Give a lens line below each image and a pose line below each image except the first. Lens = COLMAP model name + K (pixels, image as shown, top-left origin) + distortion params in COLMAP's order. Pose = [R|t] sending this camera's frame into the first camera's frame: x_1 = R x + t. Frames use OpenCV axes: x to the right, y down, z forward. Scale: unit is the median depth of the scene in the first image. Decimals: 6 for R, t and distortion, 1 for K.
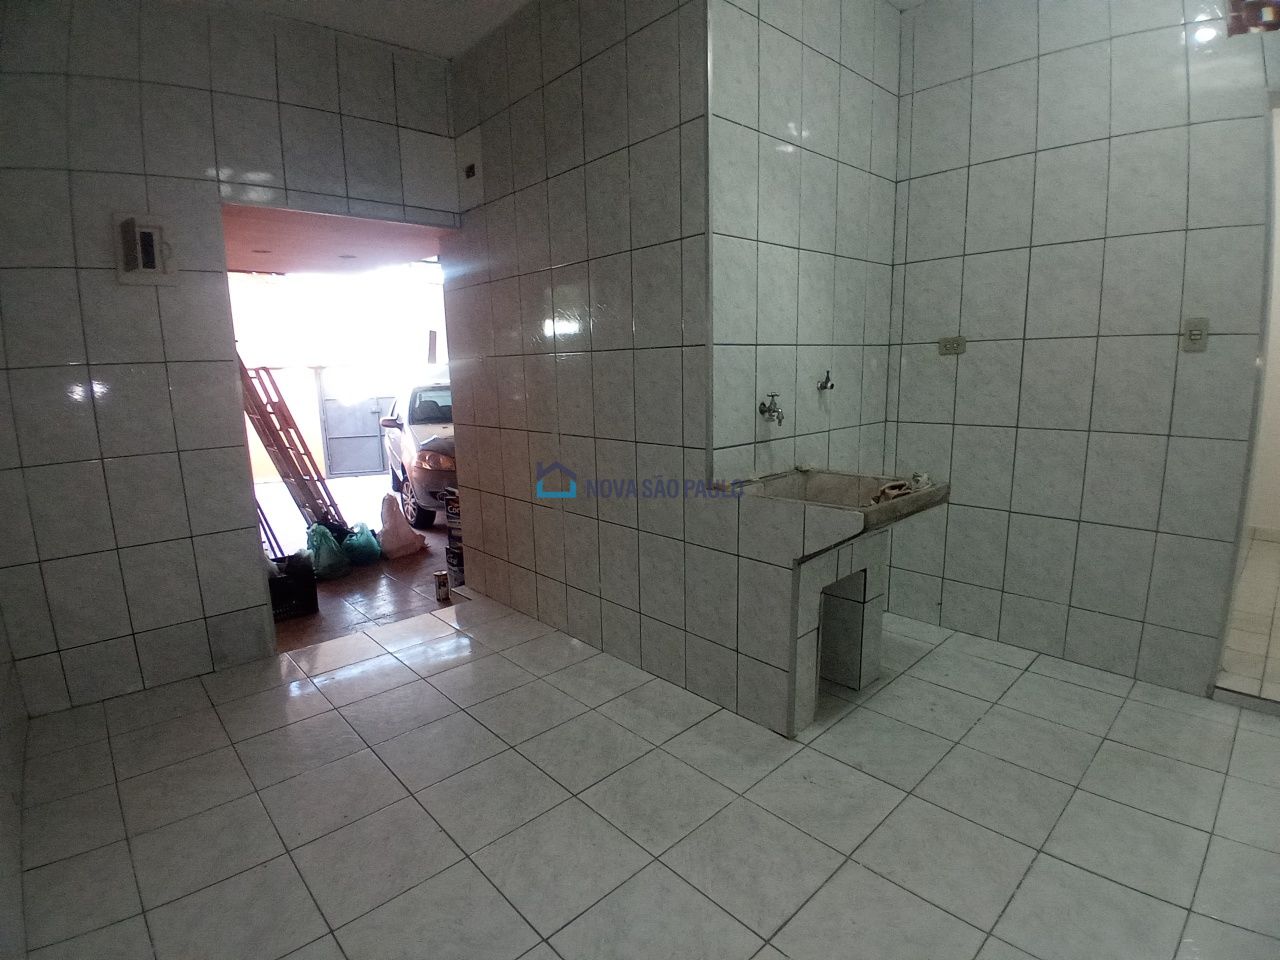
lens RADIAL K [[635.3, 0, 640.7], [0, 635.3, 487.9], [0, 0, 1]] dist [0.012075, -0.049438]
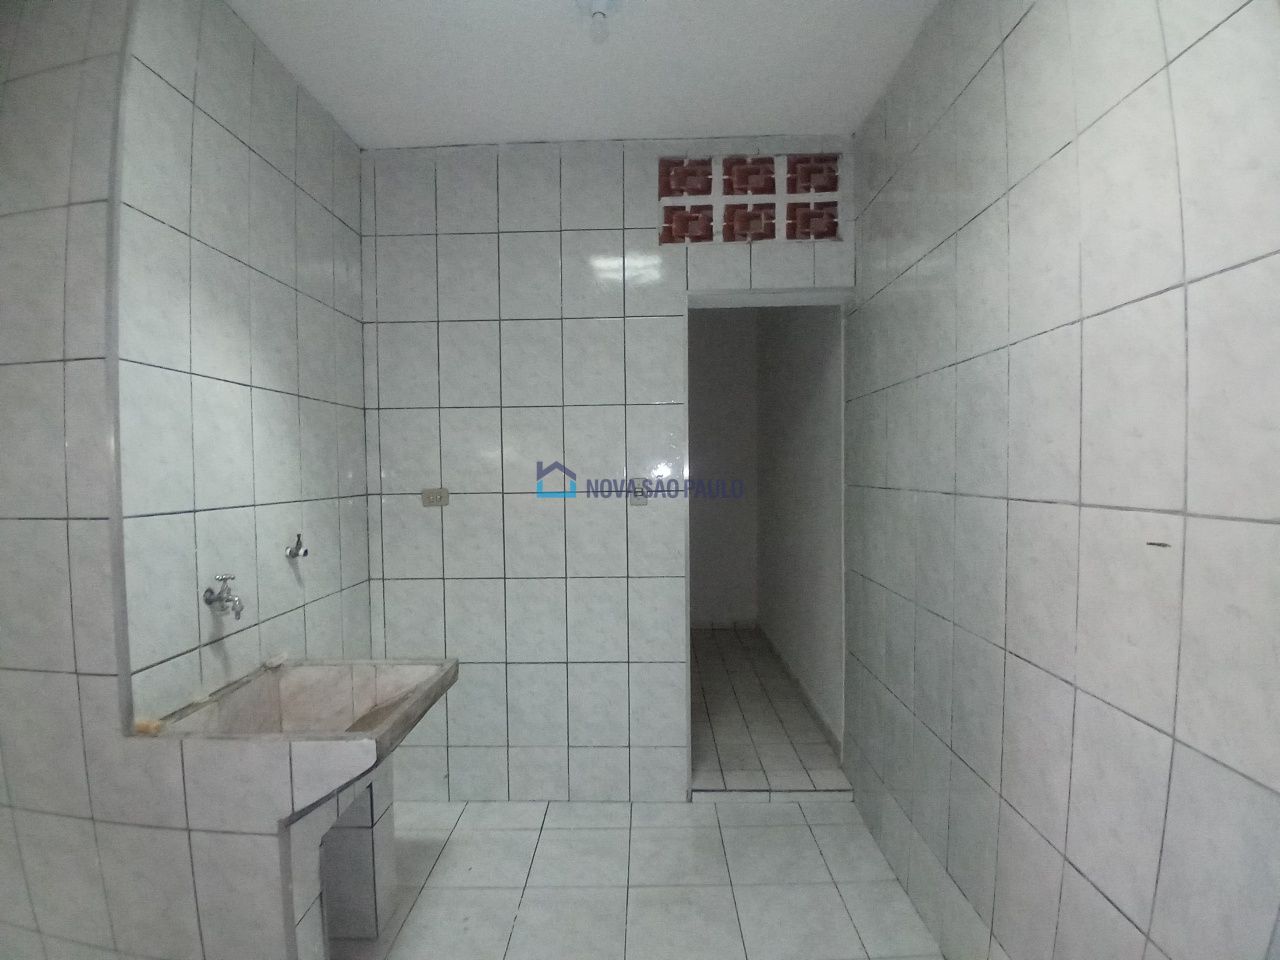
lens RADIAL K [[625.4, 0, 641.9], [0, 625.4, 483.9], [0, 0, 1]] dist [0.001235, -0.046327]
pose [[0.682176, -0.000601, 0.731188, 0.015073], [0.131923, 0.983690, -0.122271, -0.098839], [-0.719189, 0.179871, 0.671129, 0.155882]]
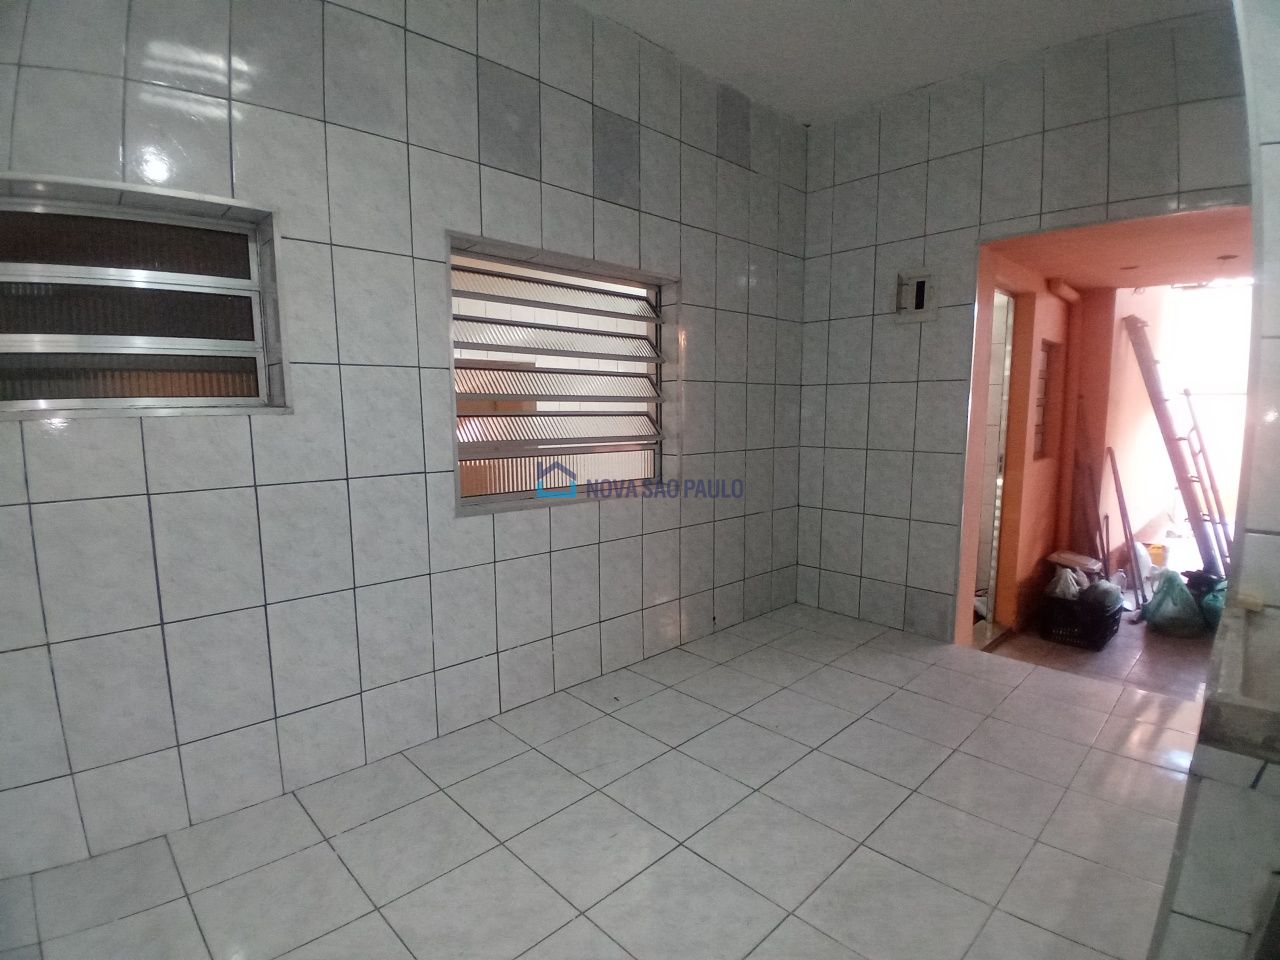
lens RADIAL K [[635.3, 0, 640.7], [0, 635.3, 487.9], [0, 0, 1]] dist [0.012075, -0.049438]
pose [[0.022530, 0.146980, -0.988883, 0.556466], [-0.182784, 0.973067, 0.140465, -0.068496], [0.982895, 0.177587, 0.048789, 0.423704]]
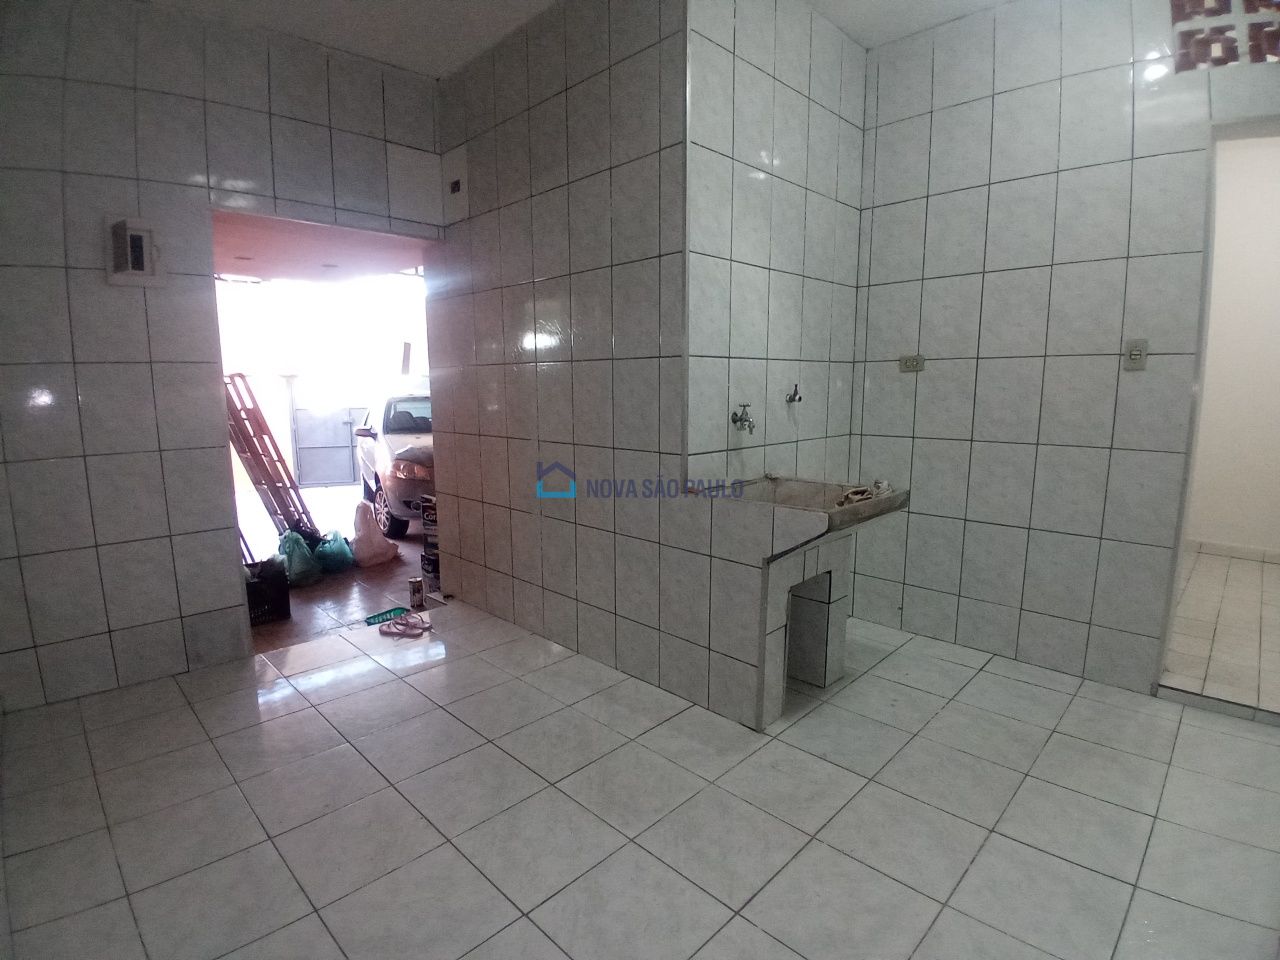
lens RADIAL K [[635.3, 0, 640.7], [0, 635.3, 487.9], [0, 0, 1]] dist [0.012075, -0.049438]
pose [[0.998877, 0.012740, 0.045639, -0.010351], [-0.011425, 0.999515, -0.028968, 0.022812], [-0.045986, 0.028414, 0.998538, -0.040974]]
